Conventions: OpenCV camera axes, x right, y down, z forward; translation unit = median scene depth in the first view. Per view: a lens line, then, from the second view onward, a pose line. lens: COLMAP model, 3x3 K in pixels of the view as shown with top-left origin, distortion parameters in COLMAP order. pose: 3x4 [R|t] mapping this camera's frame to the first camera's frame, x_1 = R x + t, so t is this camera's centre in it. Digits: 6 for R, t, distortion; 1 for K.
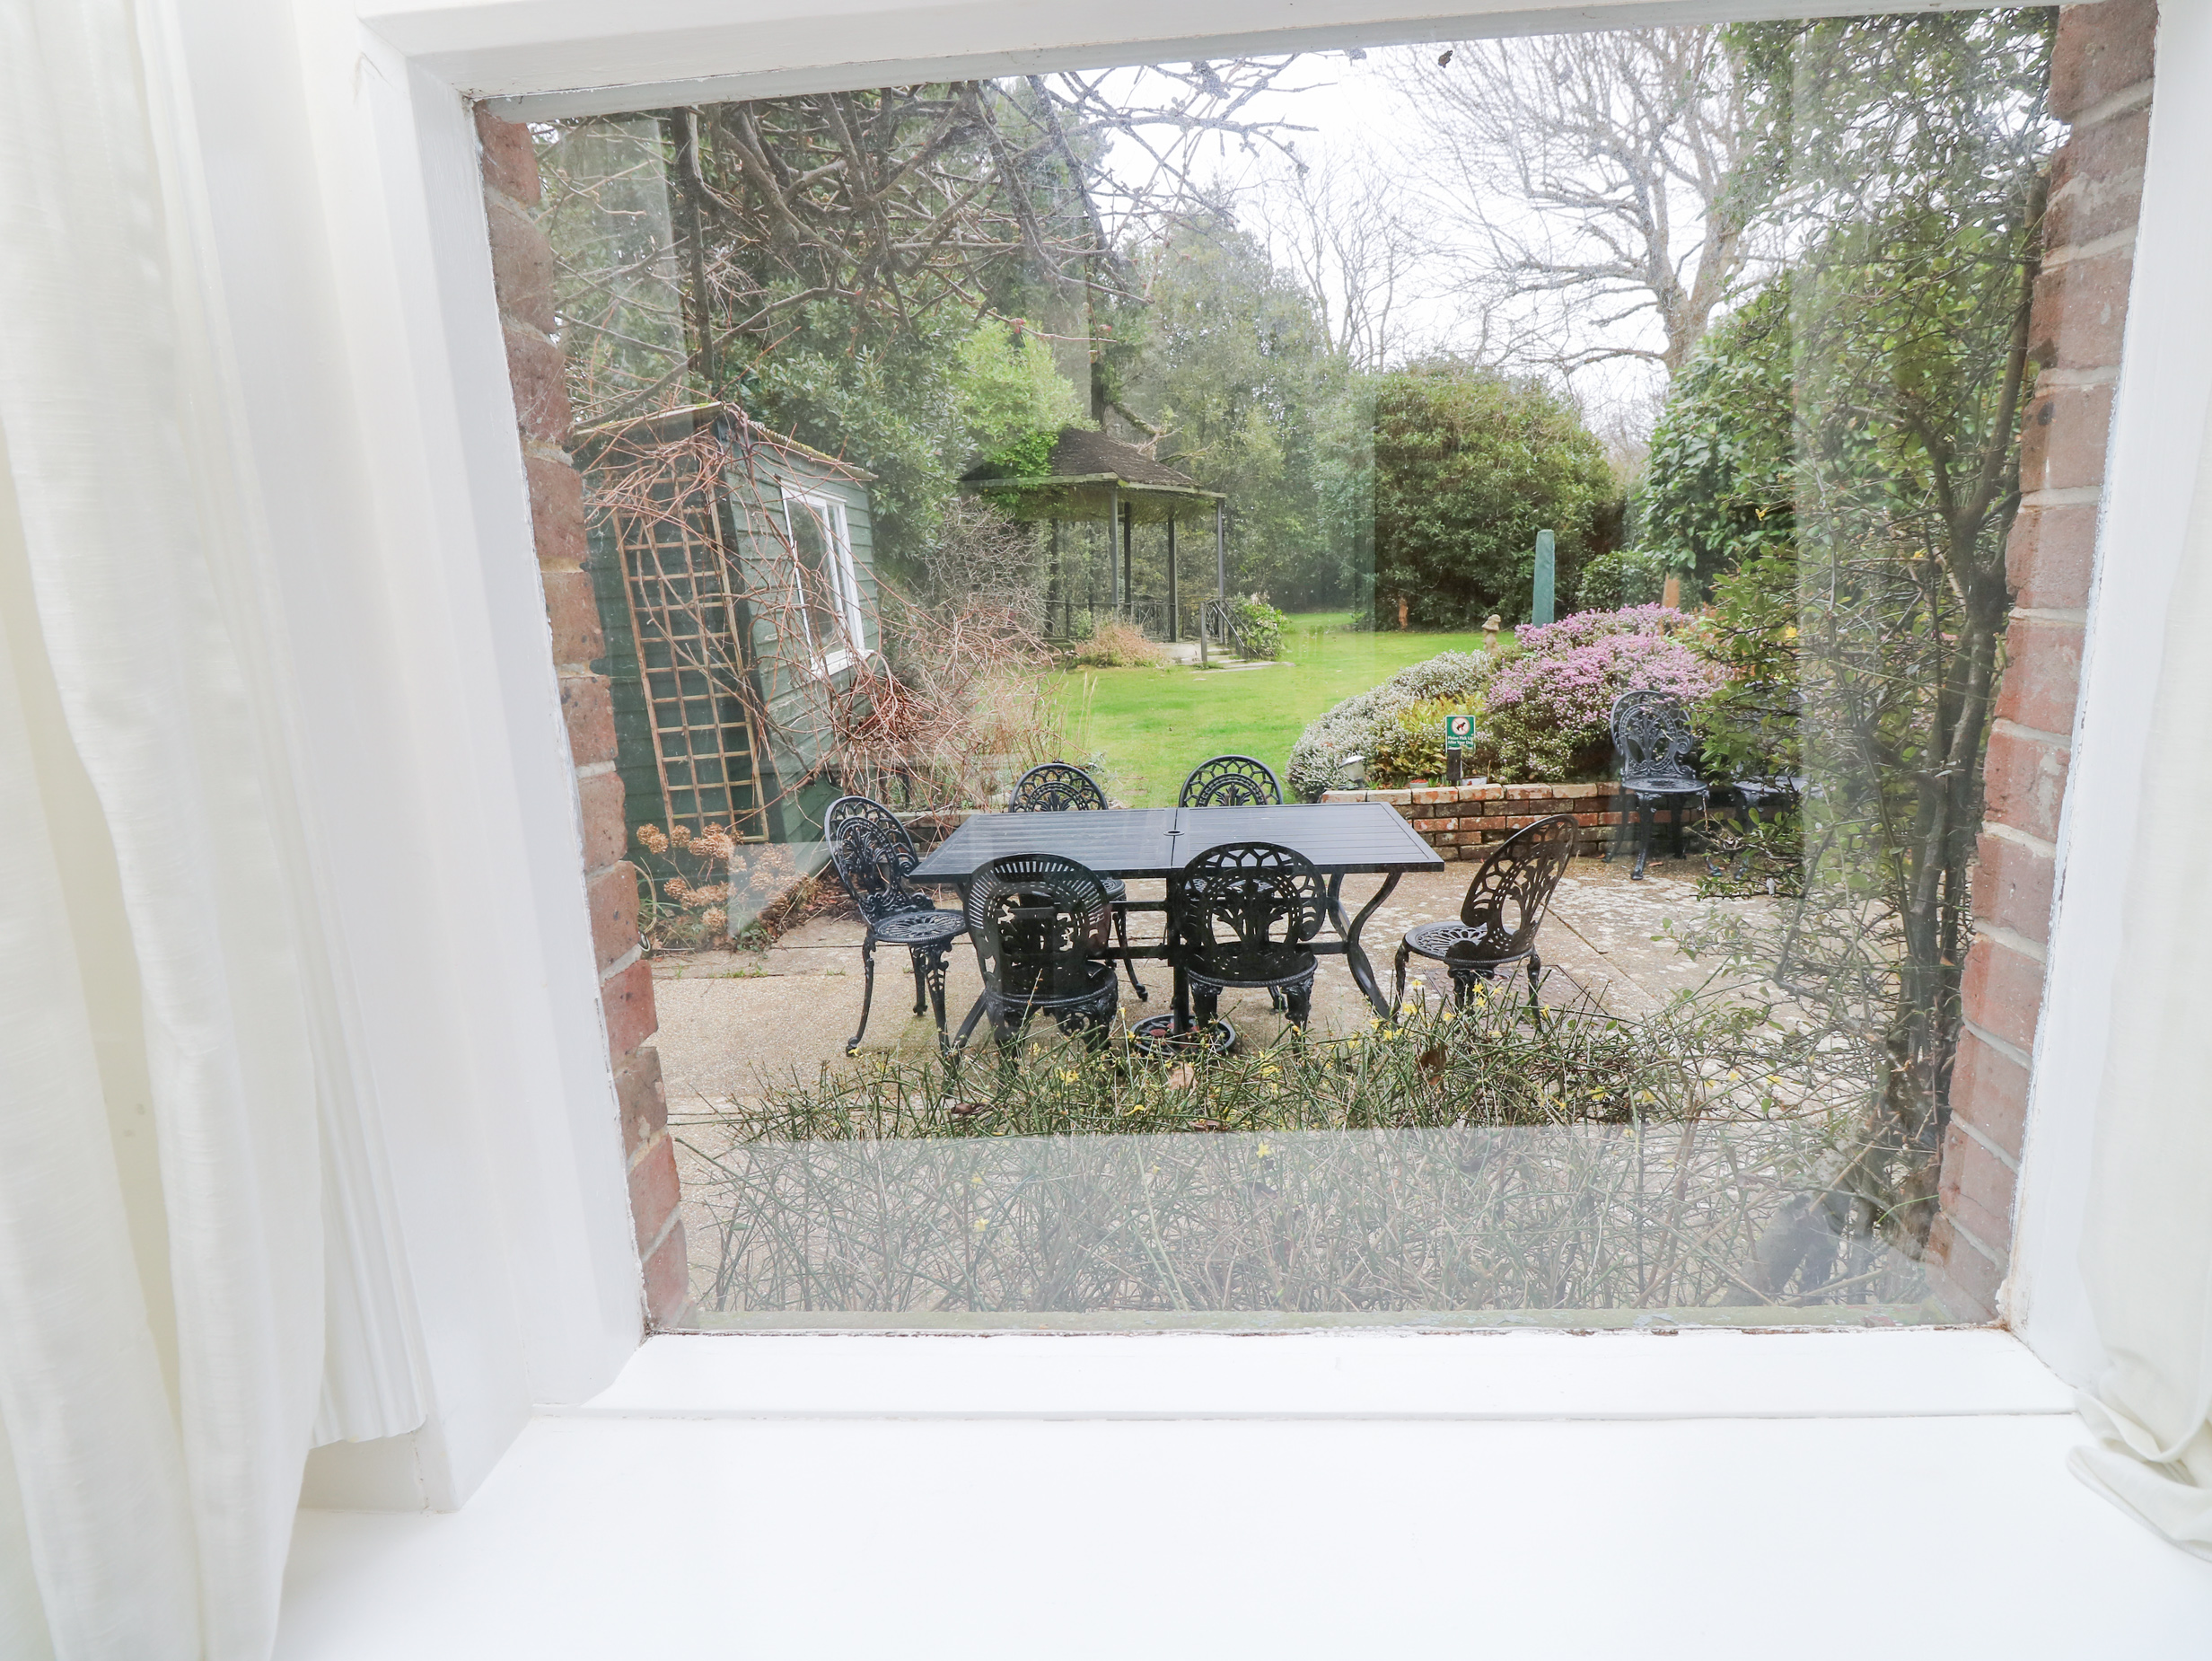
lens RADIAL K [[1154.9, 0, 1105.5], [0, 1154.9, 826.2], [0, 0, 1]] dist [0.002842, -0.017261]
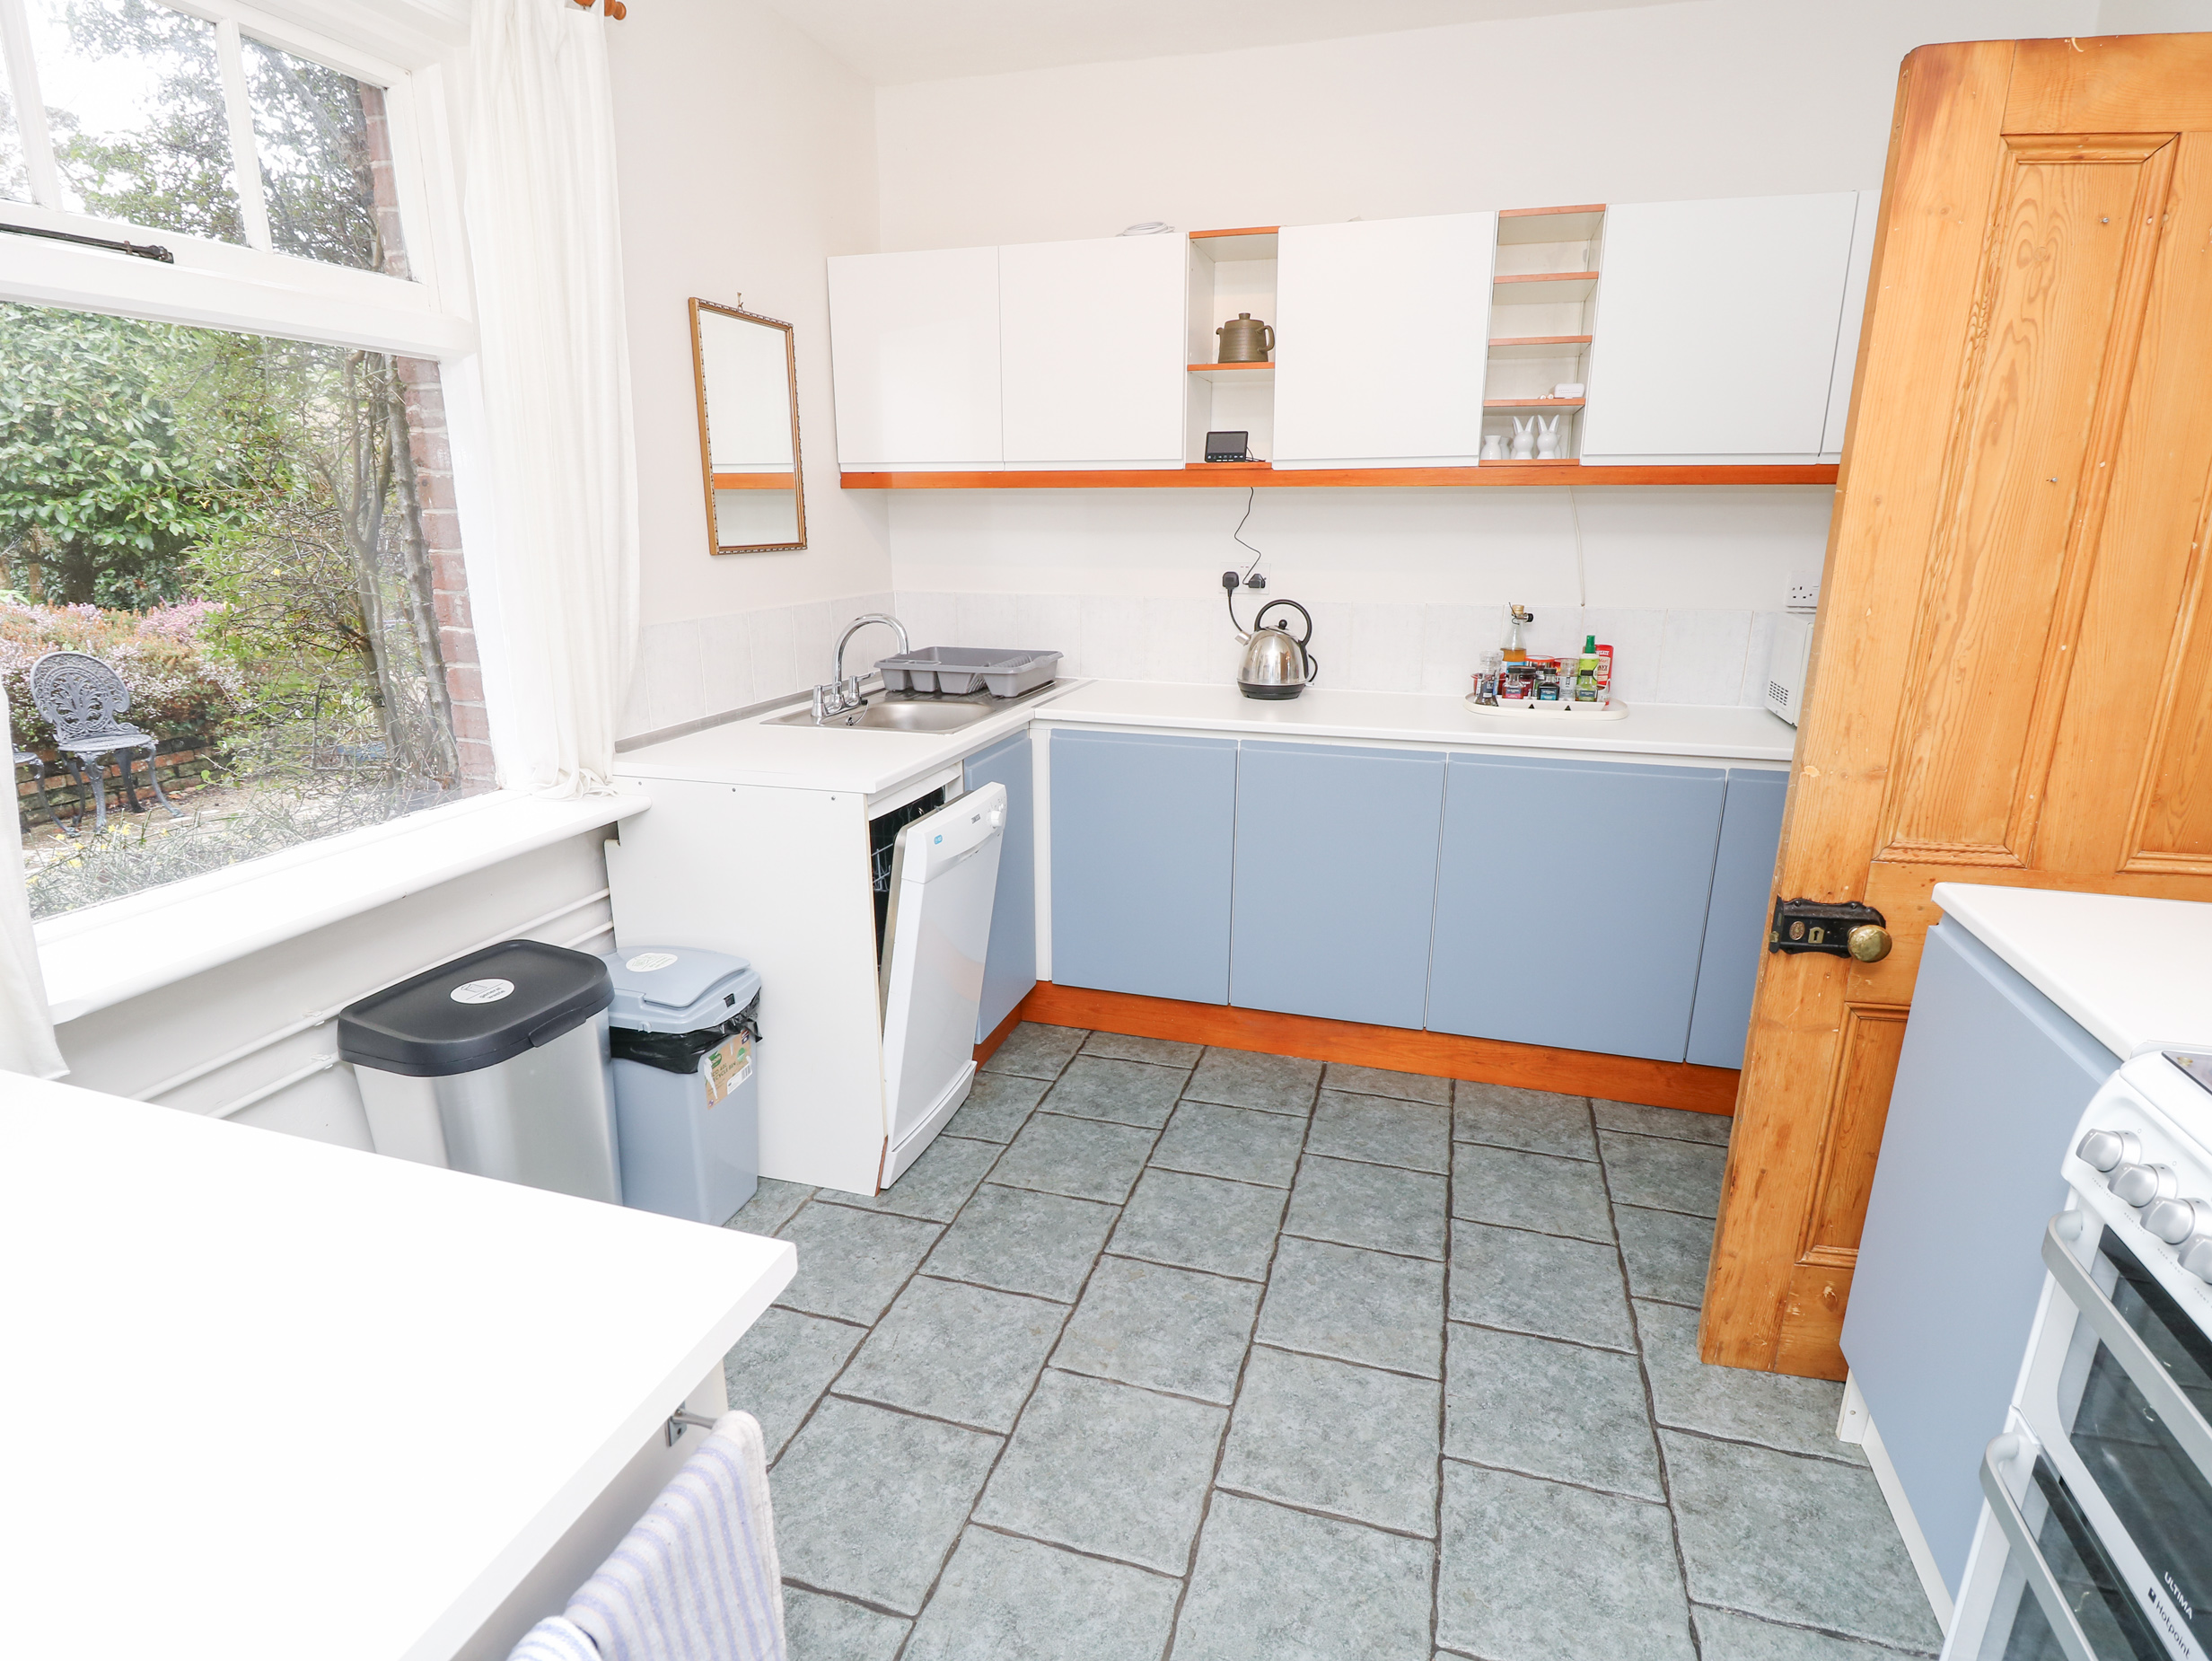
lens RADIAL K [[1154.9, 0, 1105.5], [0, 1154.9, 826.2], [0, 0, 1]] dist [0.002842, -0.017261]
pose [[0.222803, -0.211910, 0.951553, -0.266233], [0.198370, 0.965522, 0.168573, 0.050602], [-0.954467, 0.151201, 0.257158, -0.192189]]
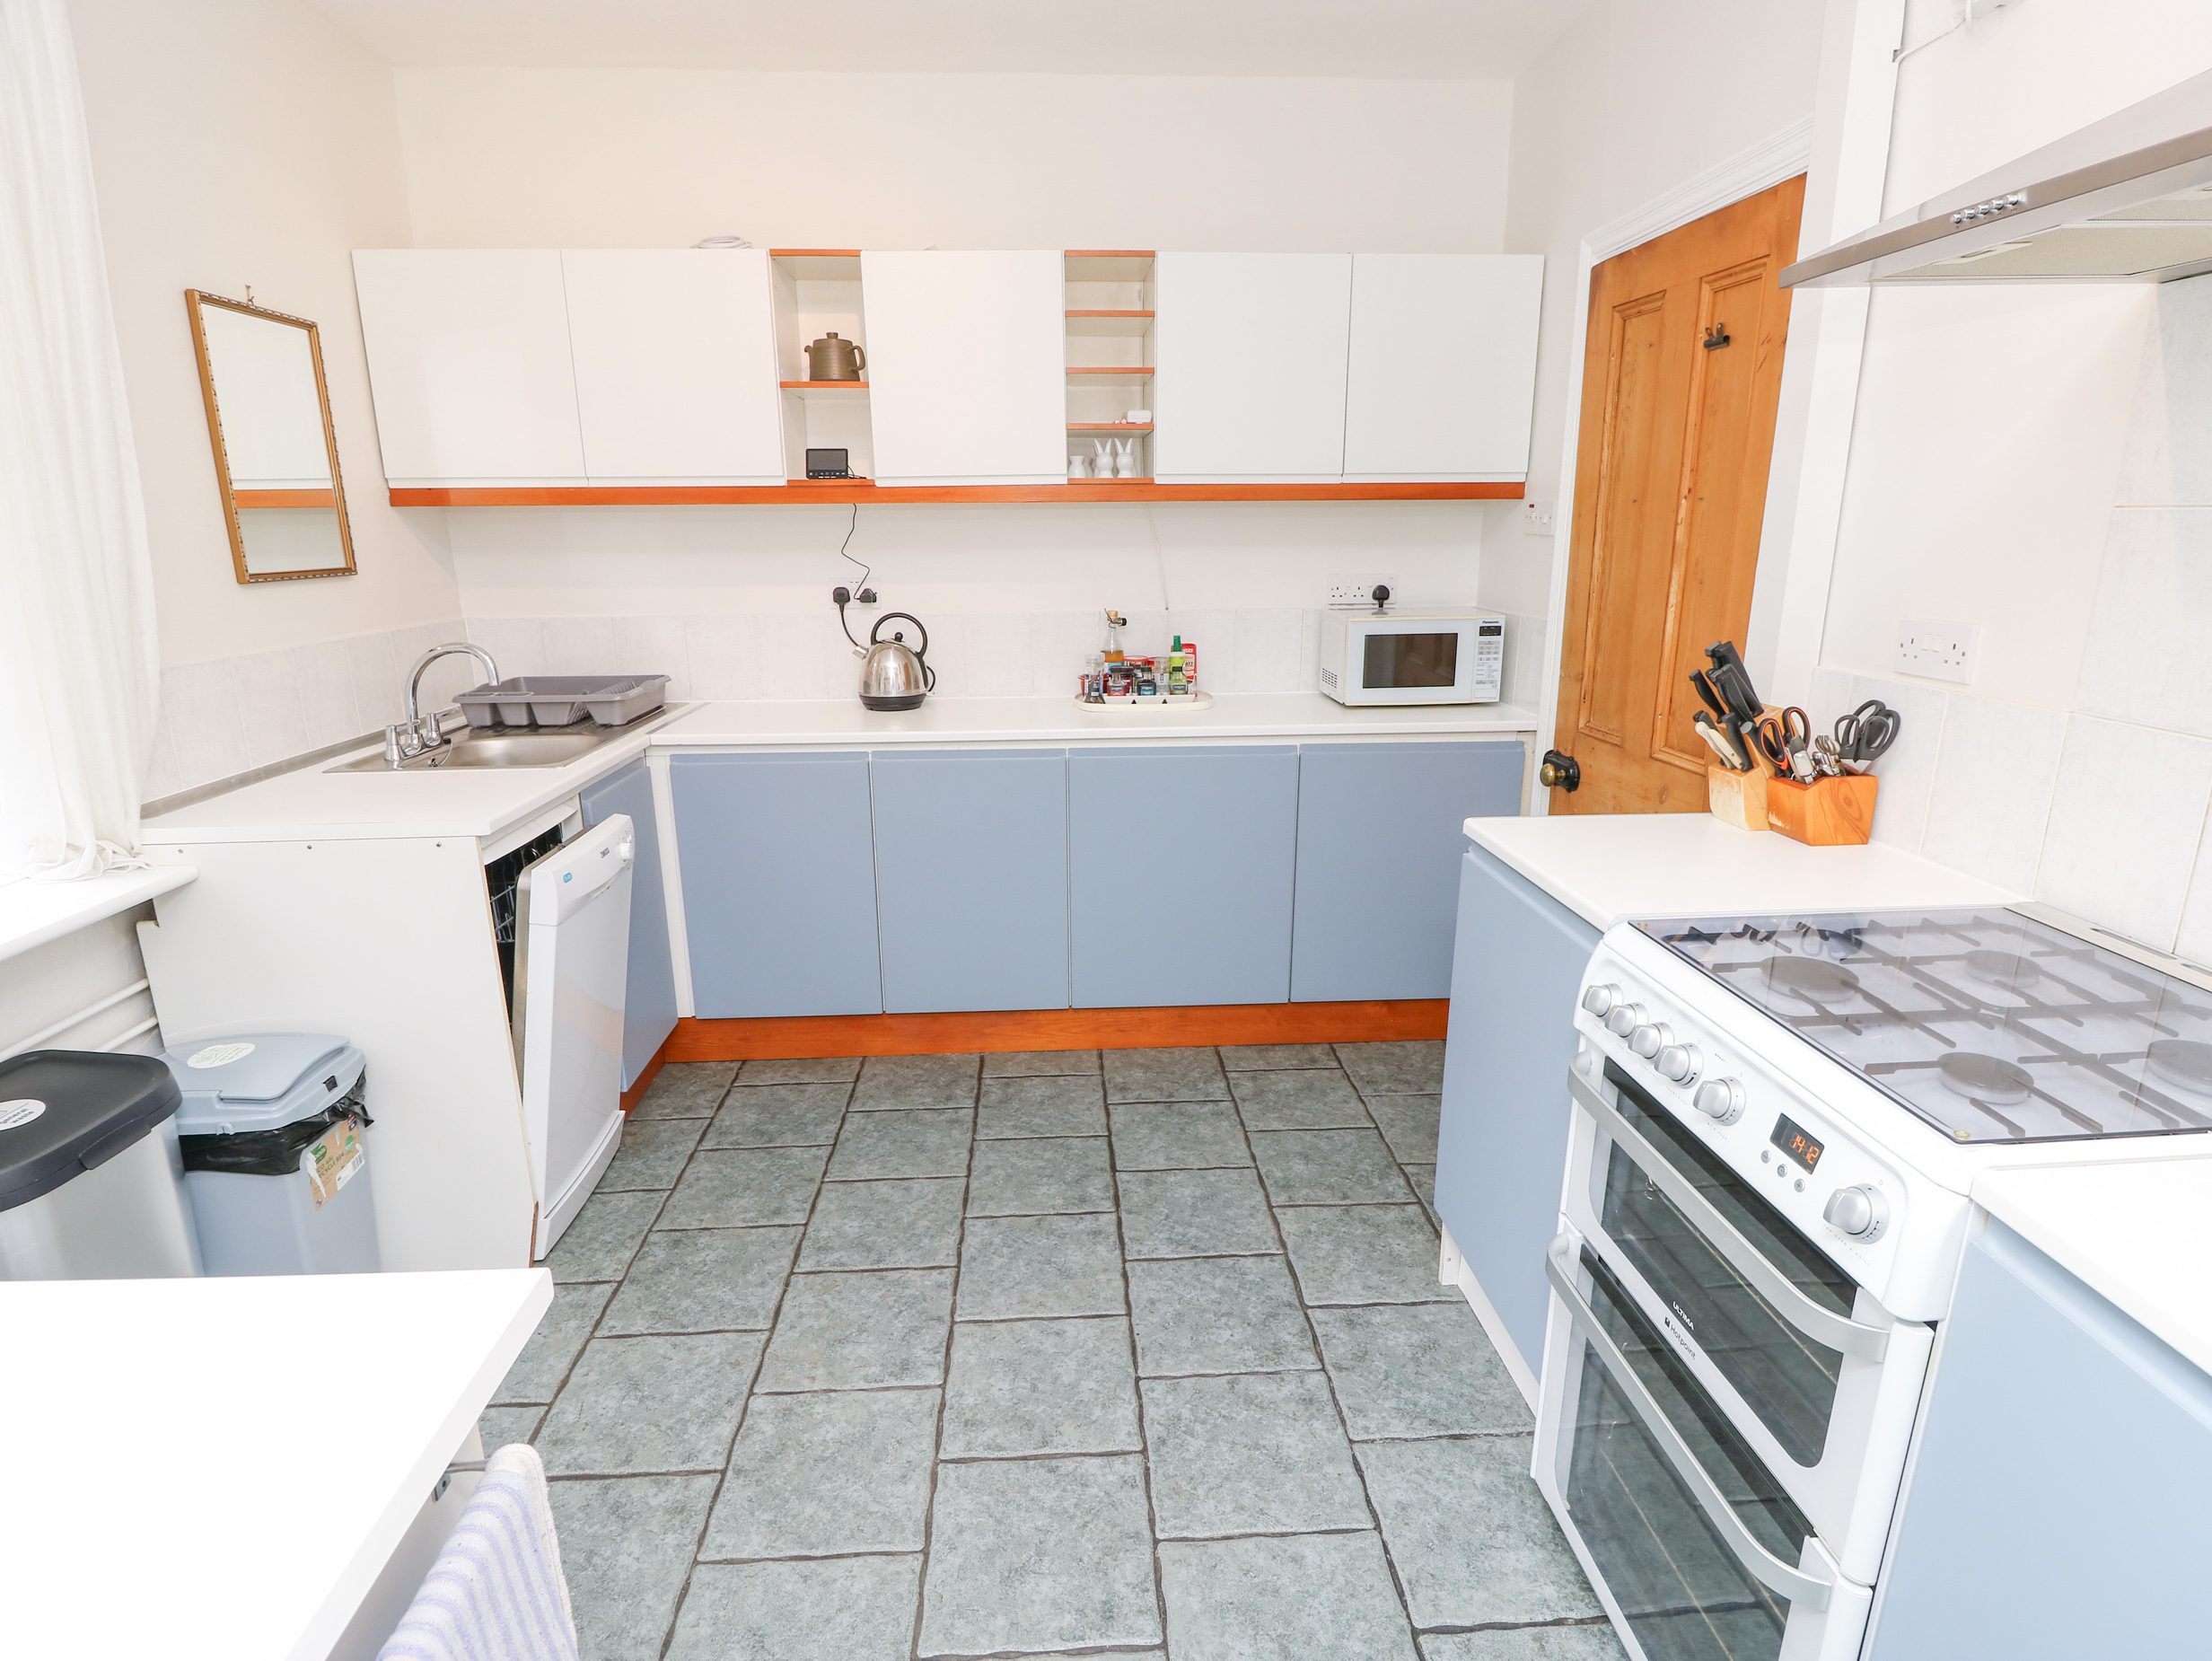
lens RADIAL K [[1155.2, 0, 1112.4], [0, 1155.2, 834.8], [0, 0, 1]] dist [0.000160, -0.014380]
pose [[-0.130082, -0.210987, 0.968795, -0.285955], [0.225200, 0.945273, 0.236102, 0.048783], [-0.965590, 0.248885, -0.075449, -0.179010]]
